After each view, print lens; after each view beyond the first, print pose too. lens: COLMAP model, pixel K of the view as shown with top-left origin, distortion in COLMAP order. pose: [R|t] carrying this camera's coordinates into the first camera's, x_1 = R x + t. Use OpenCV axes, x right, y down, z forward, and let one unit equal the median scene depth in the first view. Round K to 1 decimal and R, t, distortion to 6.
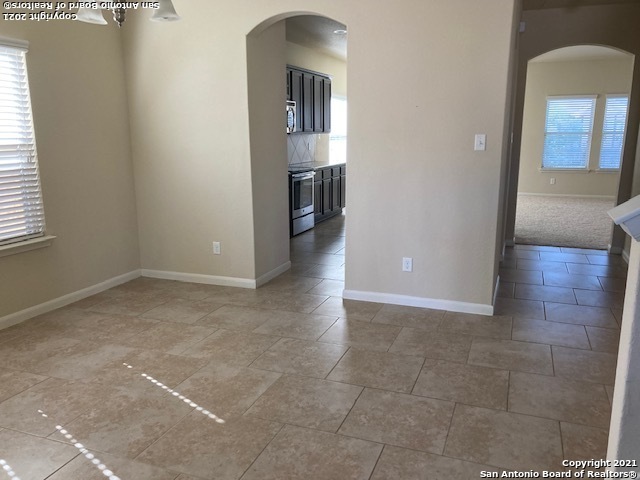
lens RADIAL K [[537.4, 0, 319.7], [0, 537.4, 240.9], [0, 0, 1]] dist [0.046943, -0.020072]
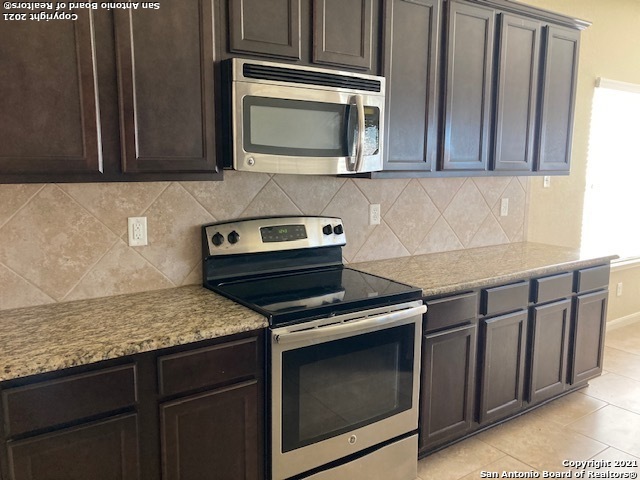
lens RADIAL K [[537.4, 0, 325.4], [0, 537.4, 238.1], [0, 0, 1]] dist [0.046943, -0.020072]
pose [[0.833567, 0.084443, -0.545926, 0.094023], [-0.120184, 0.992298, -0.030020, -0.132630], [0.539186, 0.090635, 0.837295, 0.636826]]
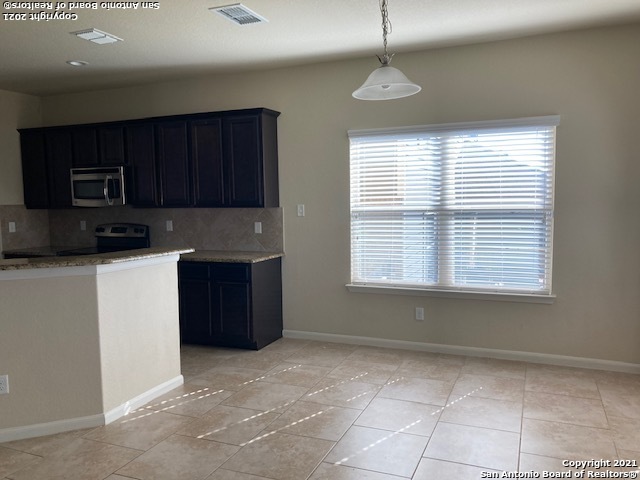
lens RADIAL K [[537.4, 0, 320.1], [0, 537.4, 239.4], [0, 0, 1]] dist [0.046943, -0.020072]
pose [[-0.064943, 0.084136, -0.994336, 0.609421], [-0.184239, 0.978298, 0.094812, -0.245199], [0.980734, 0.189353, -0.048032, 1.160314]]
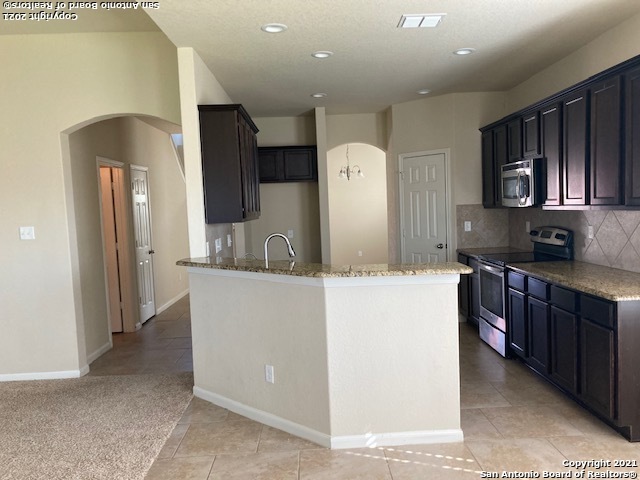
lens RADIAL K [[537.4, 0, 320.4], [0, 537.4, 240.6], [0, 0, 1]] dist [0.046943, -0.020072]
pose [[-0.929636, 0.063587, -0.362952, 0.365809], [-0.033157, 0.966567, 0.254262, -0.277801], [0.366985, 0.248405, -0.896447, 1.308450]]
